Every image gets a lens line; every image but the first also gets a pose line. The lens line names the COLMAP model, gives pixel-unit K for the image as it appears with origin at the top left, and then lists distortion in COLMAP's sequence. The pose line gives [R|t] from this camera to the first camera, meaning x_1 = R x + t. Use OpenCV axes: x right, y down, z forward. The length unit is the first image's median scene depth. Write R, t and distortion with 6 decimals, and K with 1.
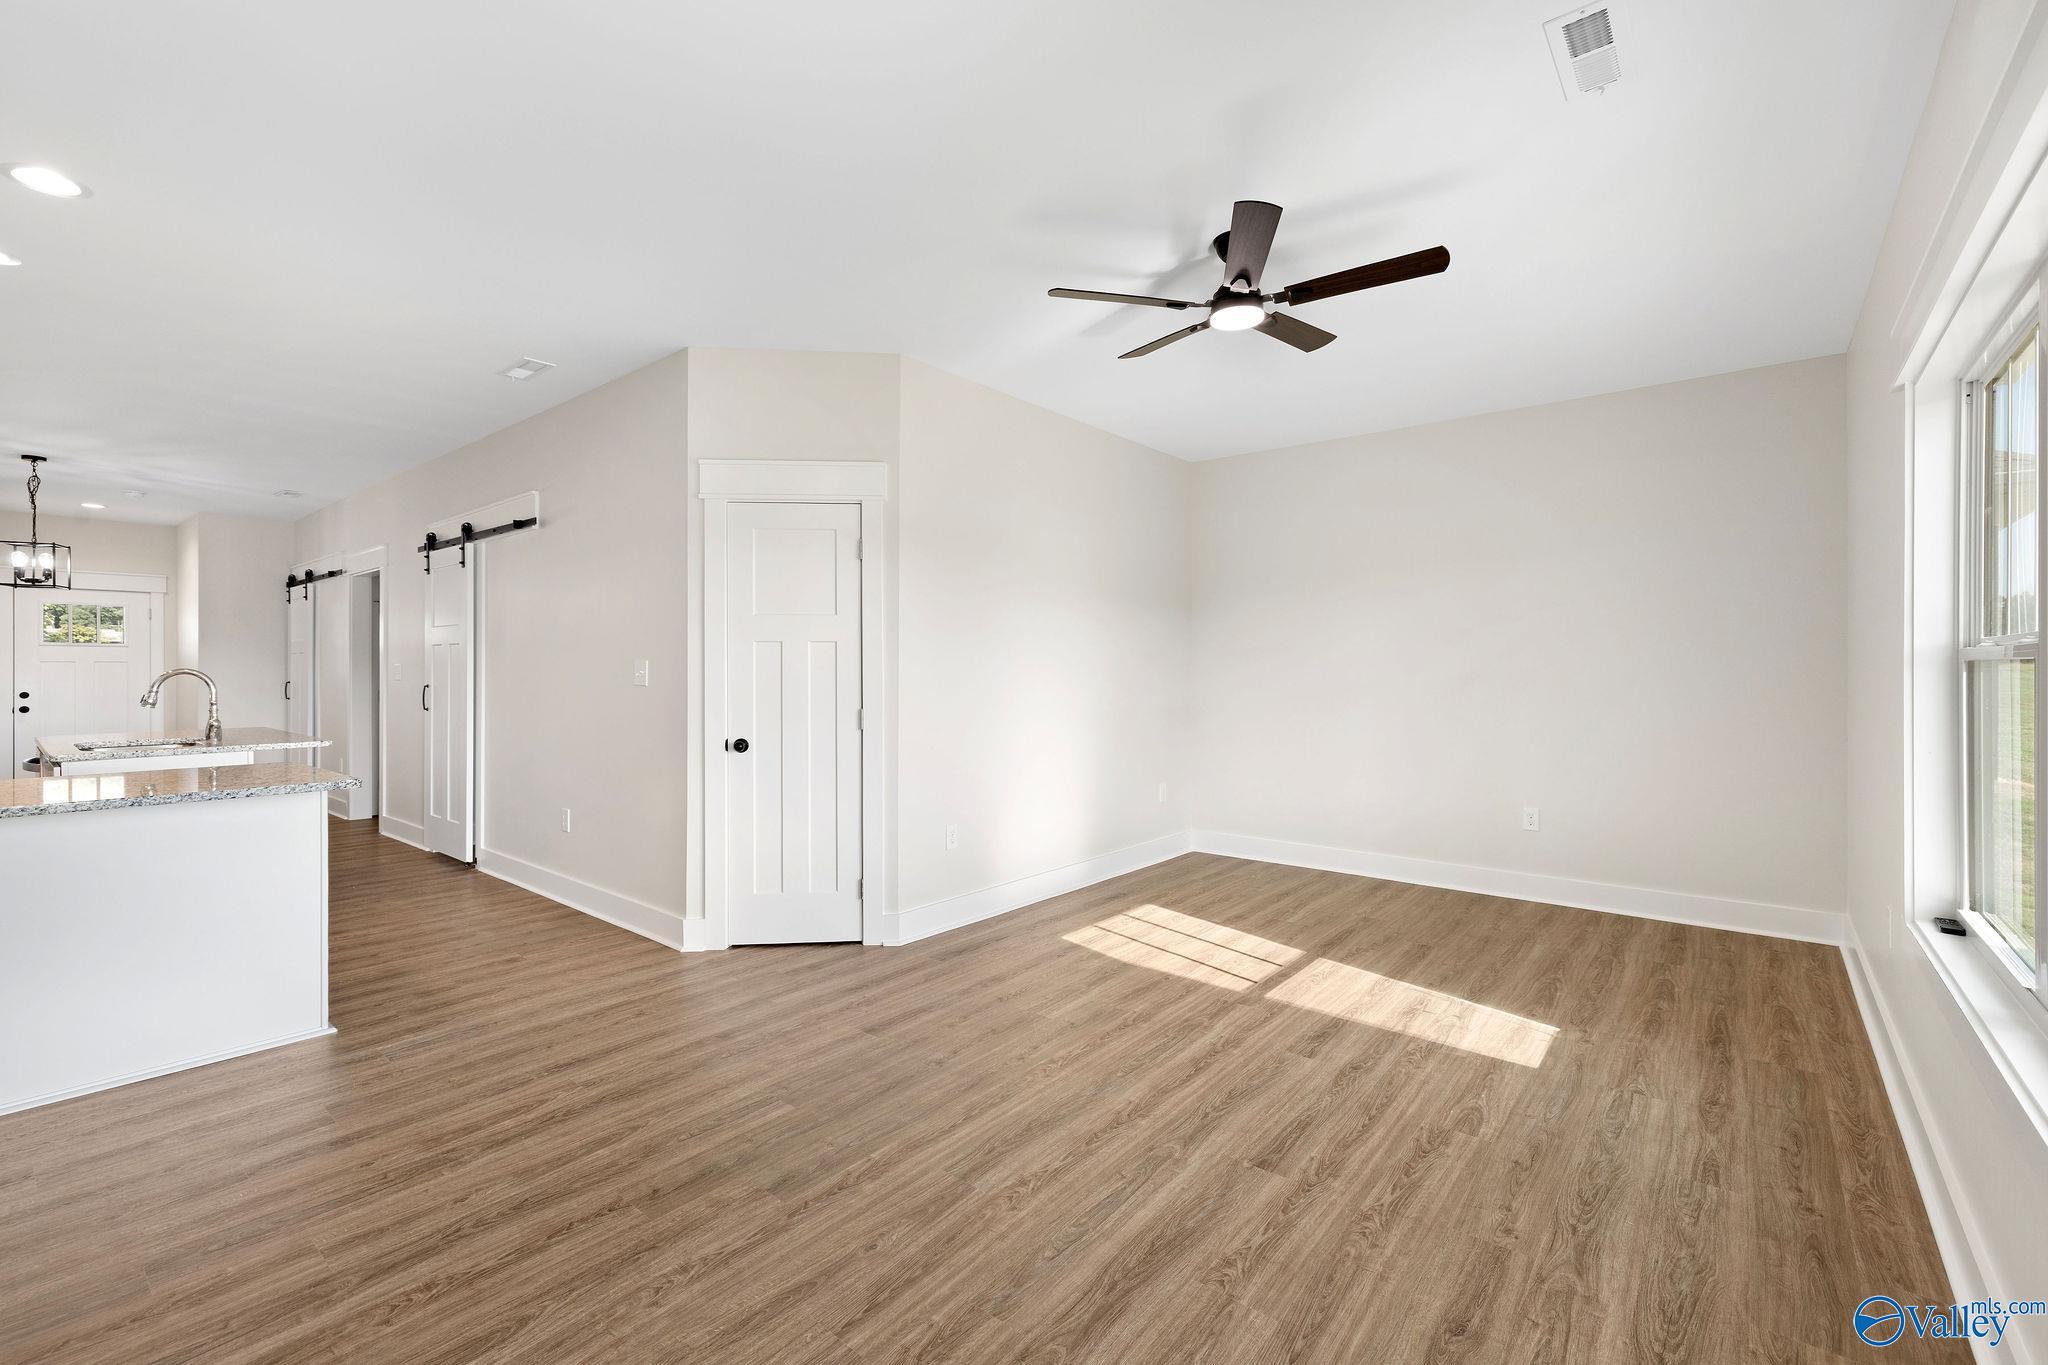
lens RADIAL K [[870.0, 0, 1021.4], [0, 870.0, 675.6], [0, 0, 1]] dist [0.002174, 0.000291]
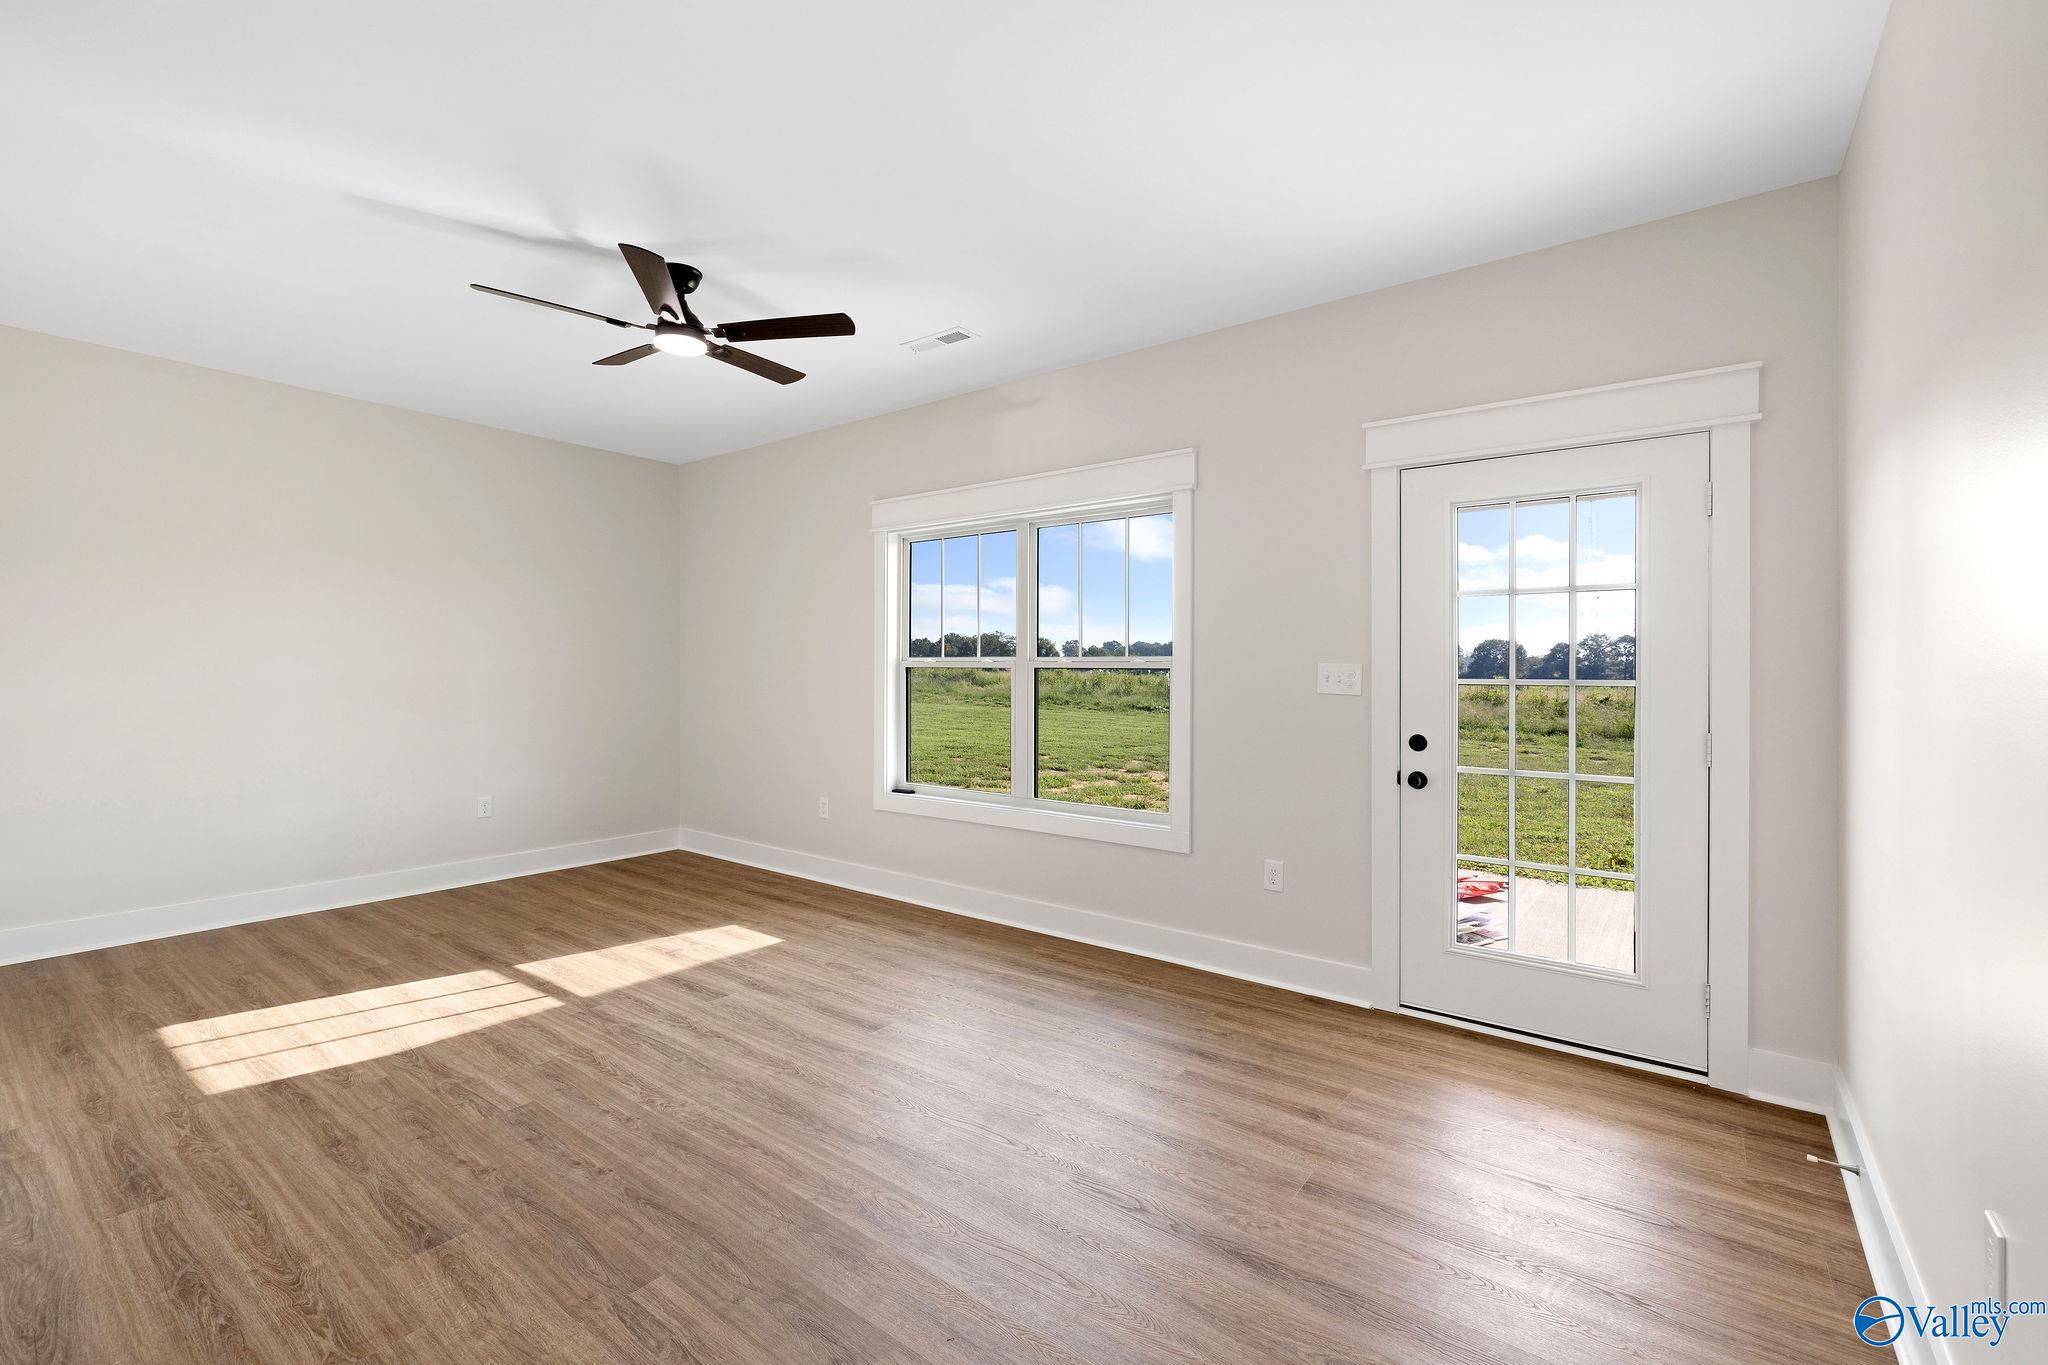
lens RADIAL K [[877.1, 0, 1014.4], [0, 877.1, 666.3], [0, 0, 1]] dist [-0.000579, -0.000050]
pose [[-0.038064, 0.006742, 0.999253, -0.907899], [-0.000017, 0.999977, -0.006748, -0.003161], [-0.999275, -0.000274, -0.038063, 0.667873]]
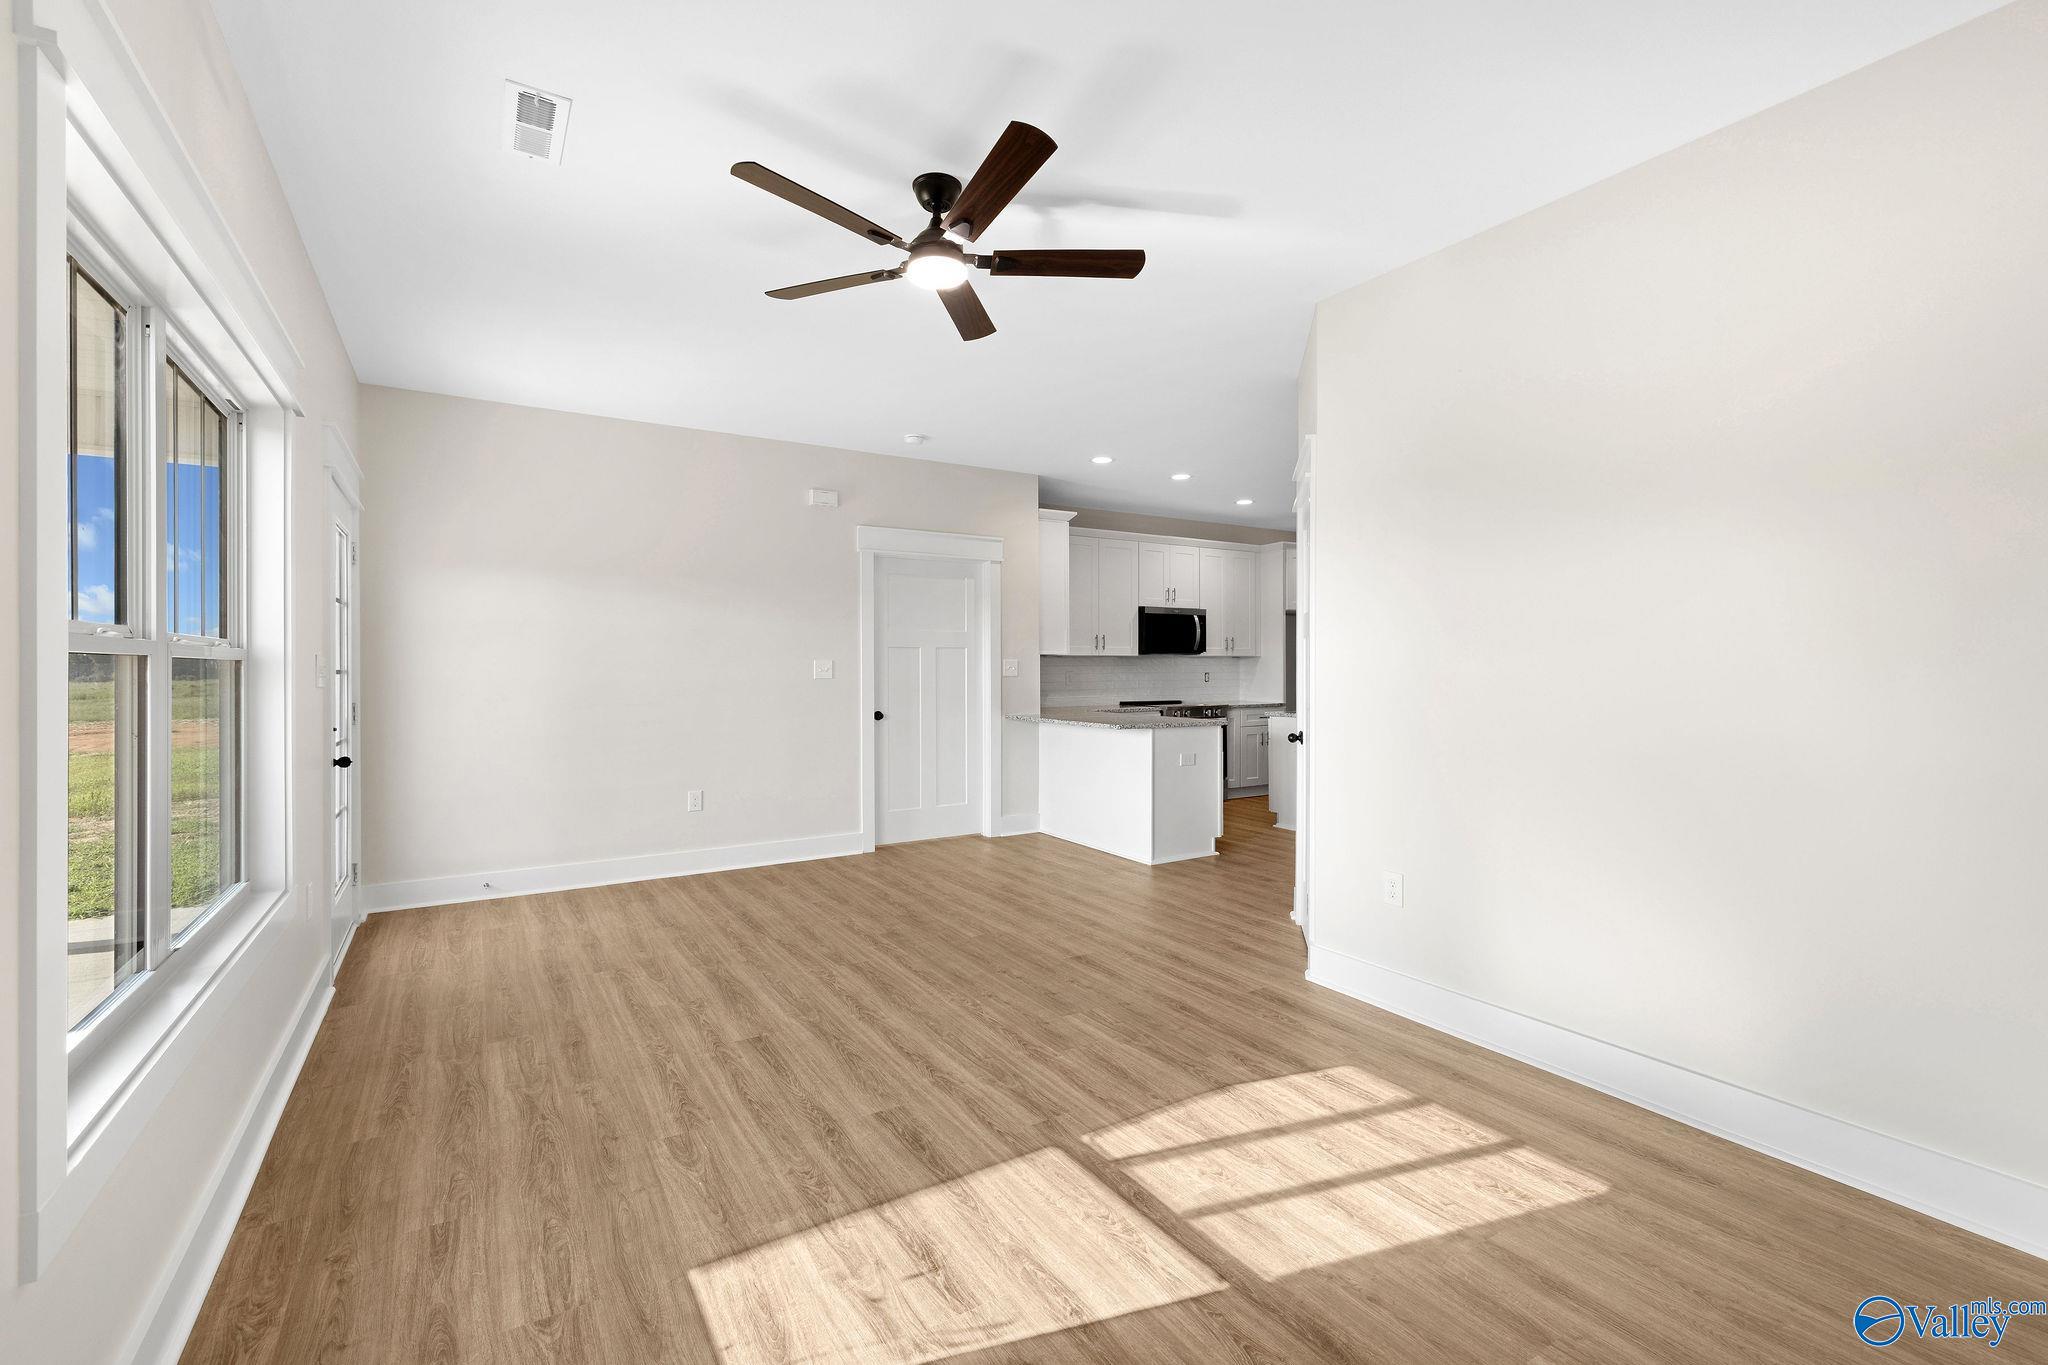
lens RADIAL K [[870.0, 0, 1021.4], [0, 870.0, 675.6], [0, 0, 1]] dist [0.002174, 0.000291]
pose [[-0.307733, 0.008372, -0.951436, 1.134147], [-0.005289, 0.999931, 0.010509, -0.007115], [0.951458, 0.008266, -0.307668, 1.434899]]
